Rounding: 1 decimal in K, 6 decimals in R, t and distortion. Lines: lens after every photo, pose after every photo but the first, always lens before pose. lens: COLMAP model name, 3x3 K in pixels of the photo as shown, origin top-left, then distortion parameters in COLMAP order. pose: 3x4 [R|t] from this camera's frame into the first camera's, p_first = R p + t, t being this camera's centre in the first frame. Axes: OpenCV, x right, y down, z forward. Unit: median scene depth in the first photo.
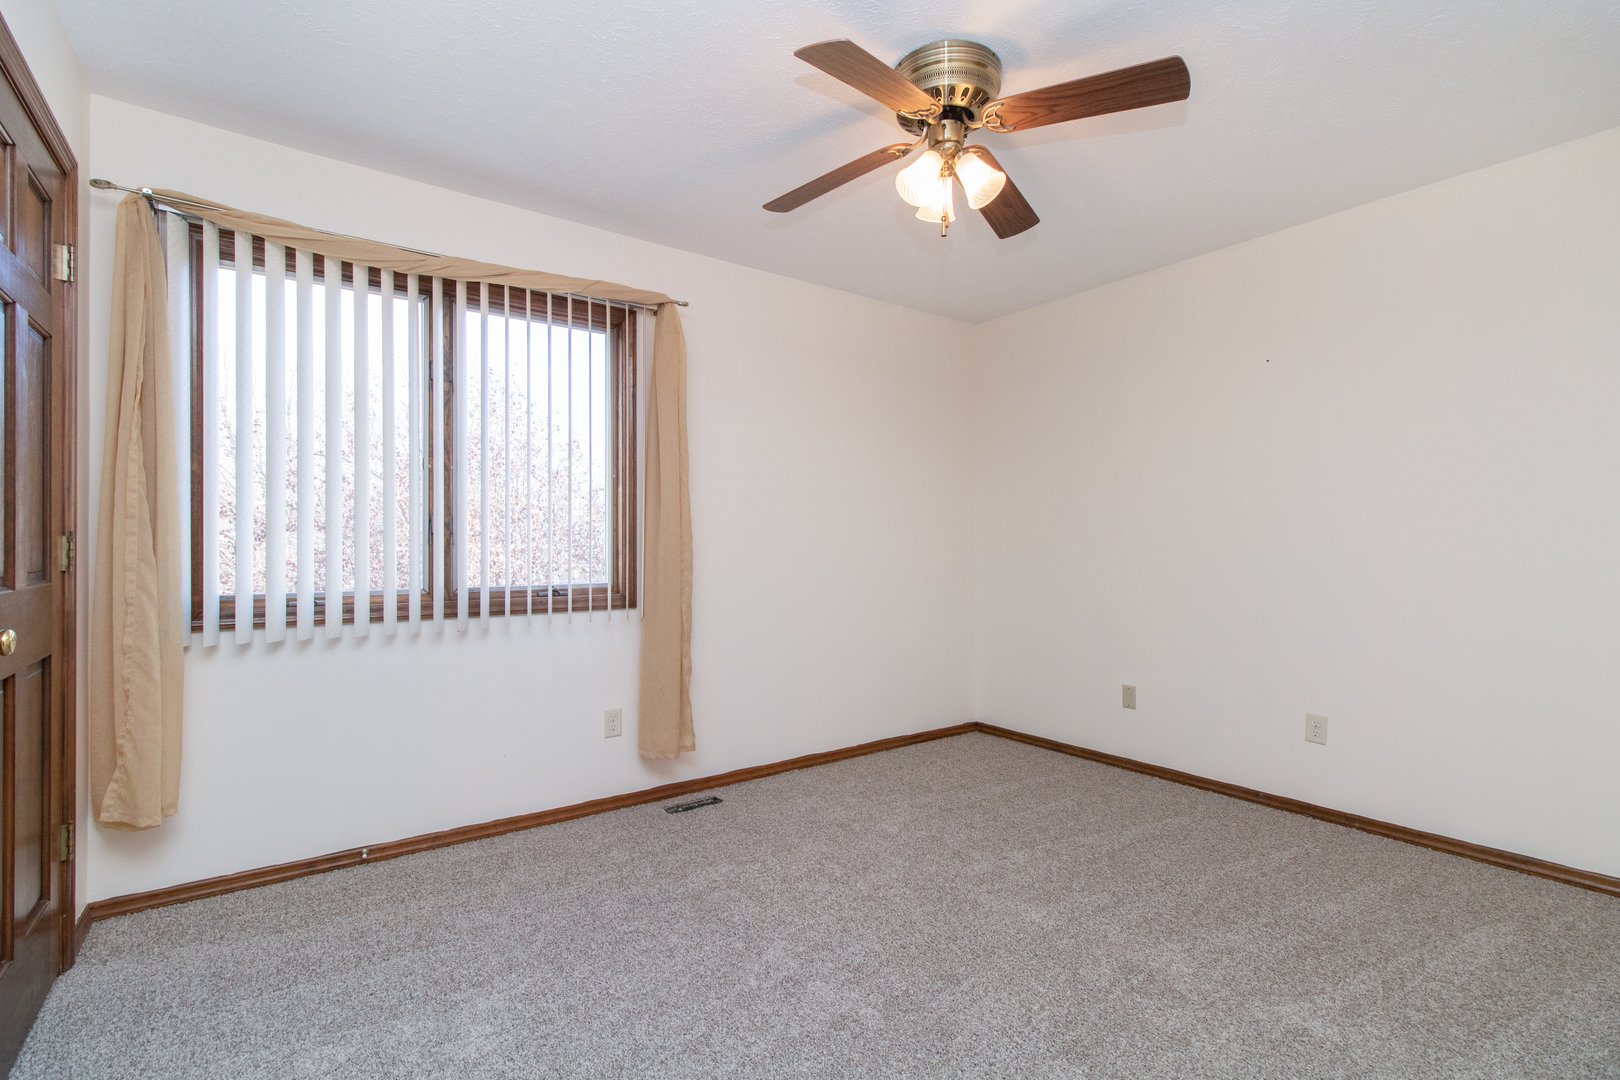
lens RADIAL K [[771.1, 0, 801.6], [0, 771.1, 532.7], [0, 0, 1]] dist [0.000952, 0.000235]
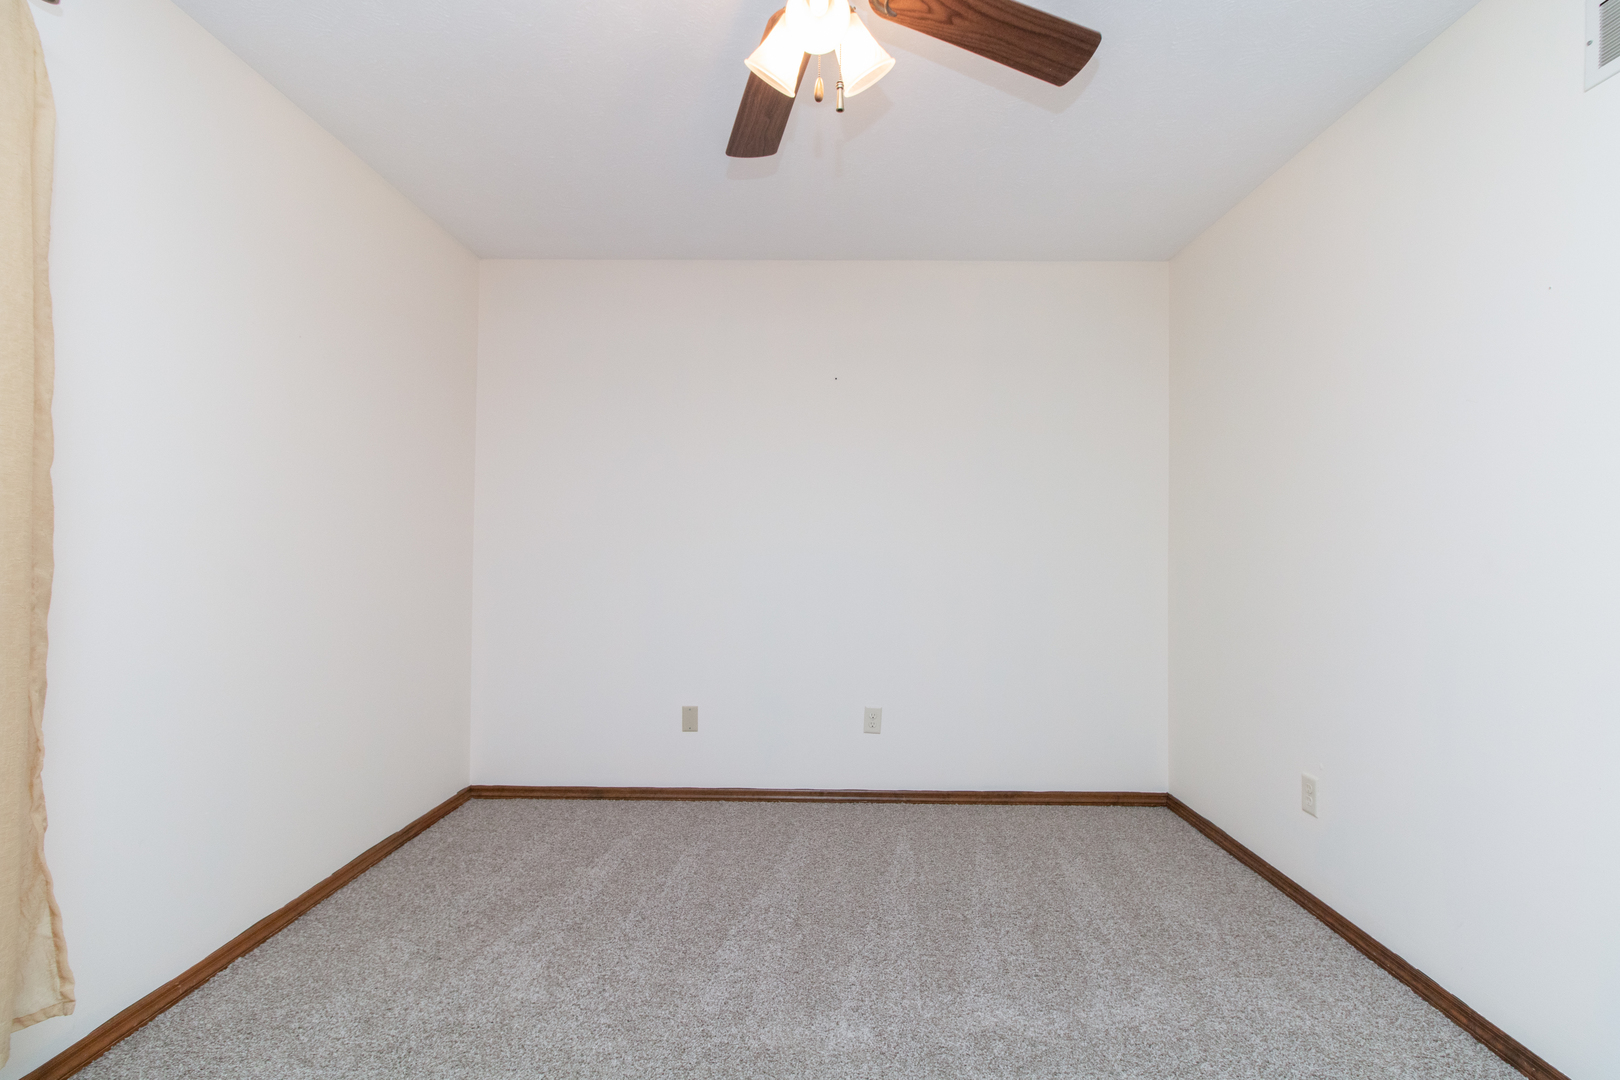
lens RADIAL K [[771.1, 0, 801.6], [0, 771.1, 532.7], [0, 0, 1]] dist [0.000952, 0.000235]
pose [[0.586888, 0.028353, 0.809172, -0.235378], [-0.019672, 0.999591, -0.020758, 0.010948], [-0.809429, -0.003736, 0.587205, 0.362757]]
